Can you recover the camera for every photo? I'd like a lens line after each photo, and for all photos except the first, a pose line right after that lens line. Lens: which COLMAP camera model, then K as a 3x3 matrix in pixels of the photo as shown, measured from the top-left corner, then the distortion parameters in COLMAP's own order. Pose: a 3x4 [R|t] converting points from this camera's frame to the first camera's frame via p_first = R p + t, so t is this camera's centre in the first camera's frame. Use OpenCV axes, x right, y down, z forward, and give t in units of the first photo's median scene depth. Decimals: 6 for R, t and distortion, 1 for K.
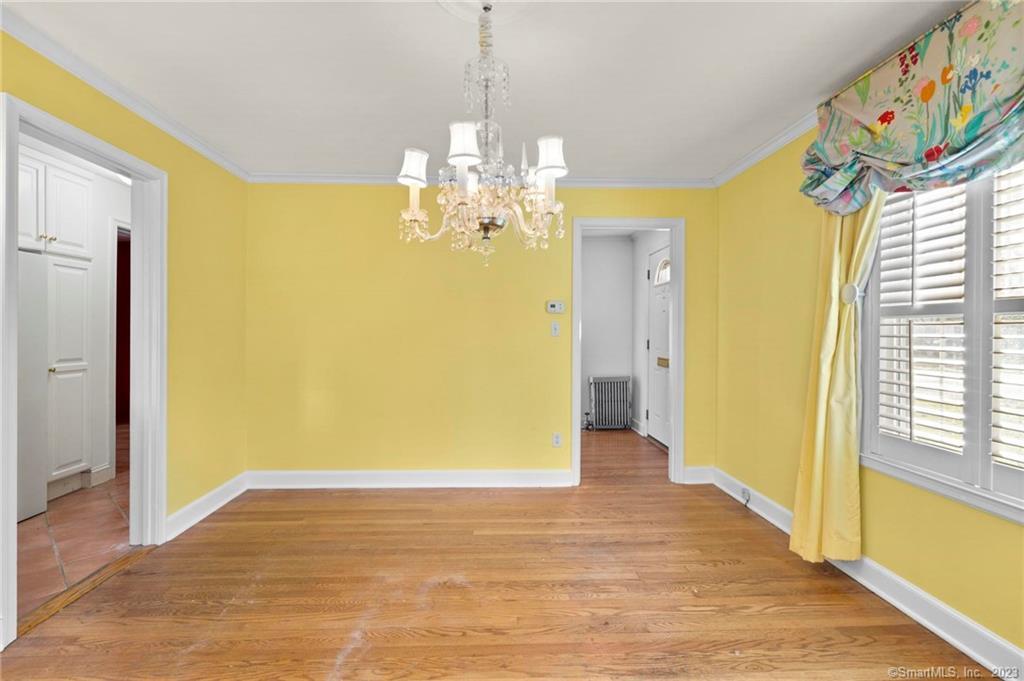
lens RADIAL K [[468.6, 0, 506.6], [0, 468.6, 333.2], [0, 0, 1]] dist [-0.009745, 0.003612]
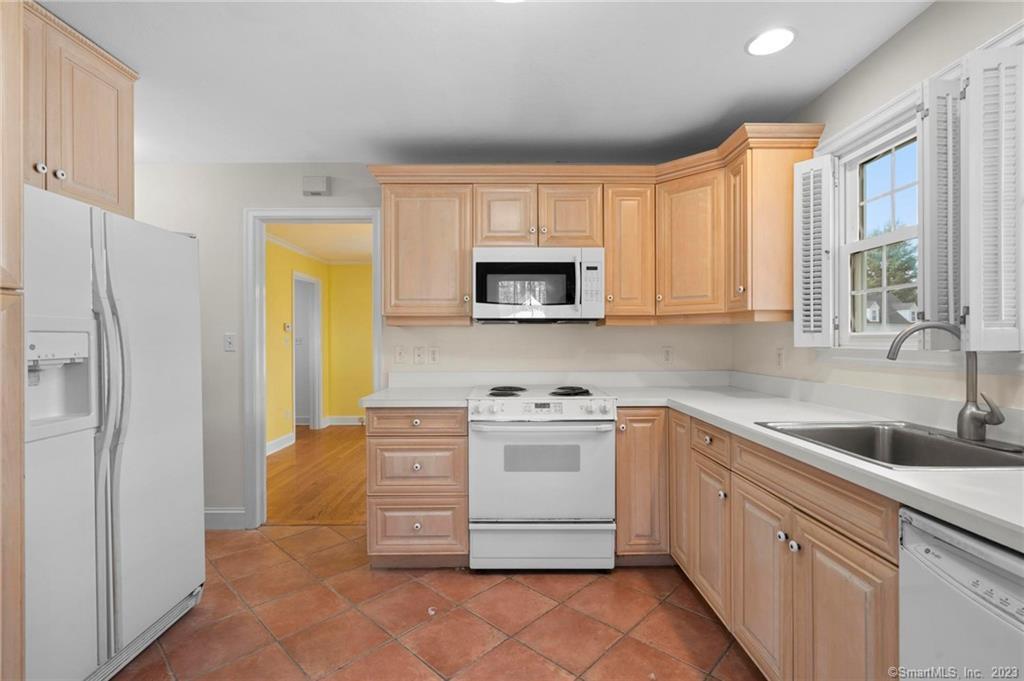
lens RADIAL K [[468.6, 0, 512.6], [0, 468.6, 342.3], [0, 0, 1]] dist [-0.009745, 0.003612]
pose [[0.019912, -0.010135, 0.999750, -2.594043], [0.005569, 0.999934, 0.010026, -0.034107], [-0.999786, 0.005368, 0.019967, 0.445777]]
